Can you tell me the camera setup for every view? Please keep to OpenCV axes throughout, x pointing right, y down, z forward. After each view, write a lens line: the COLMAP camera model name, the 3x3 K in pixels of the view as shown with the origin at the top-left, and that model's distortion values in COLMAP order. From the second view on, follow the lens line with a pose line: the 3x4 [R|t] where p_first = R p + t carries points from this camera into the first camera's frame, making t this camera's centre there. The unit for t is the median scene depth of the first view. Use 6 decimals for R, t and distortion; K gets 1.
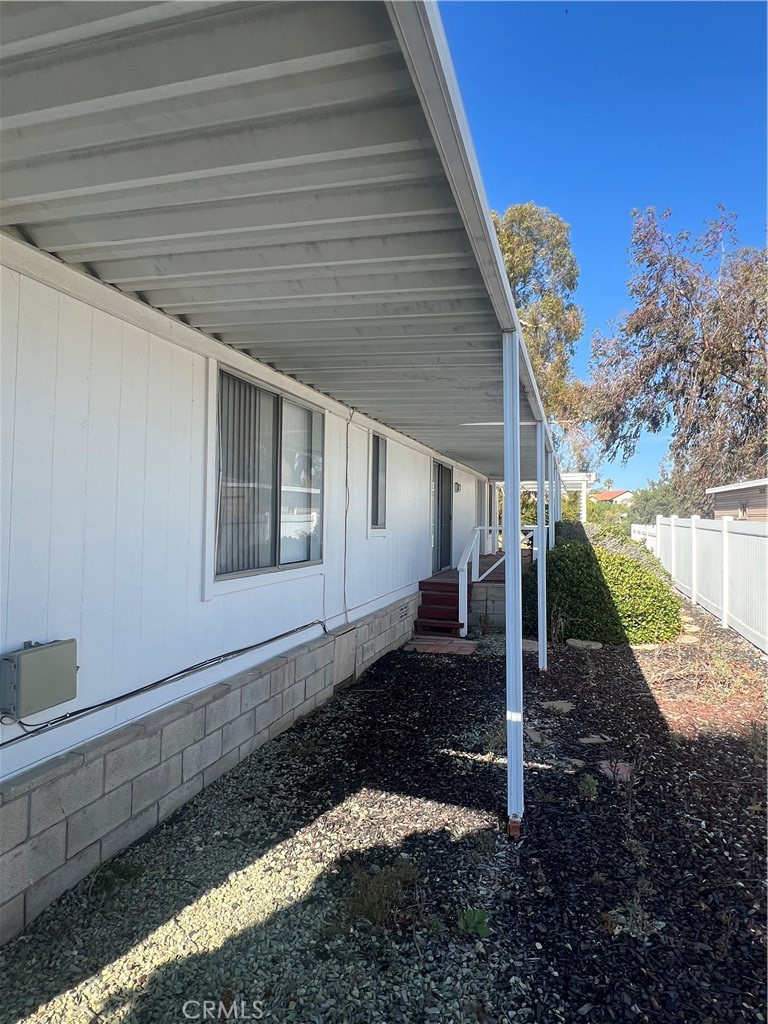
lens RADIAL K [[568.6, 0, 384.0], [0, 568.6, 512.0], [0, 0, 1]] dist [-0.002742, -0.000051]
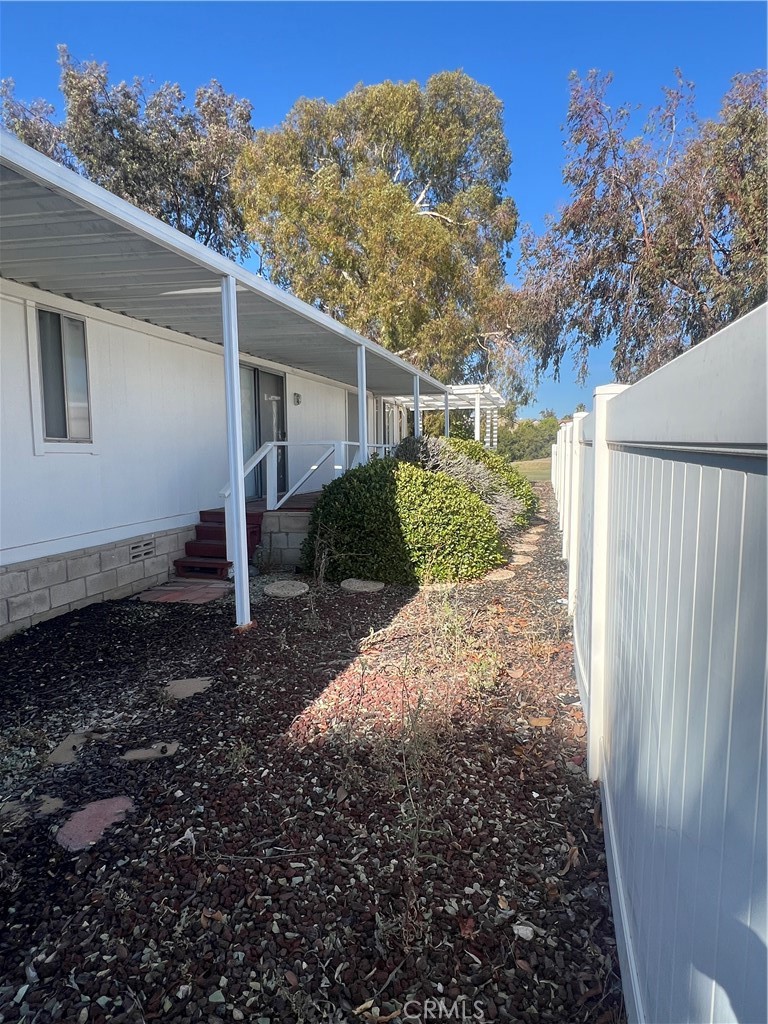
lens RADIAL K [[568.6, 0, 384.0], [0, 568.6, 512.0], [0, 0, 1]] dist [-0.002742, -0.000051]
pose [[0.999230, -0.021716, 0.032666, 0.352038], [0.017594, 0.992429, 0.121553, 0.035420], [-0.035059, -0.120885, 0.992047, 0.225636]]
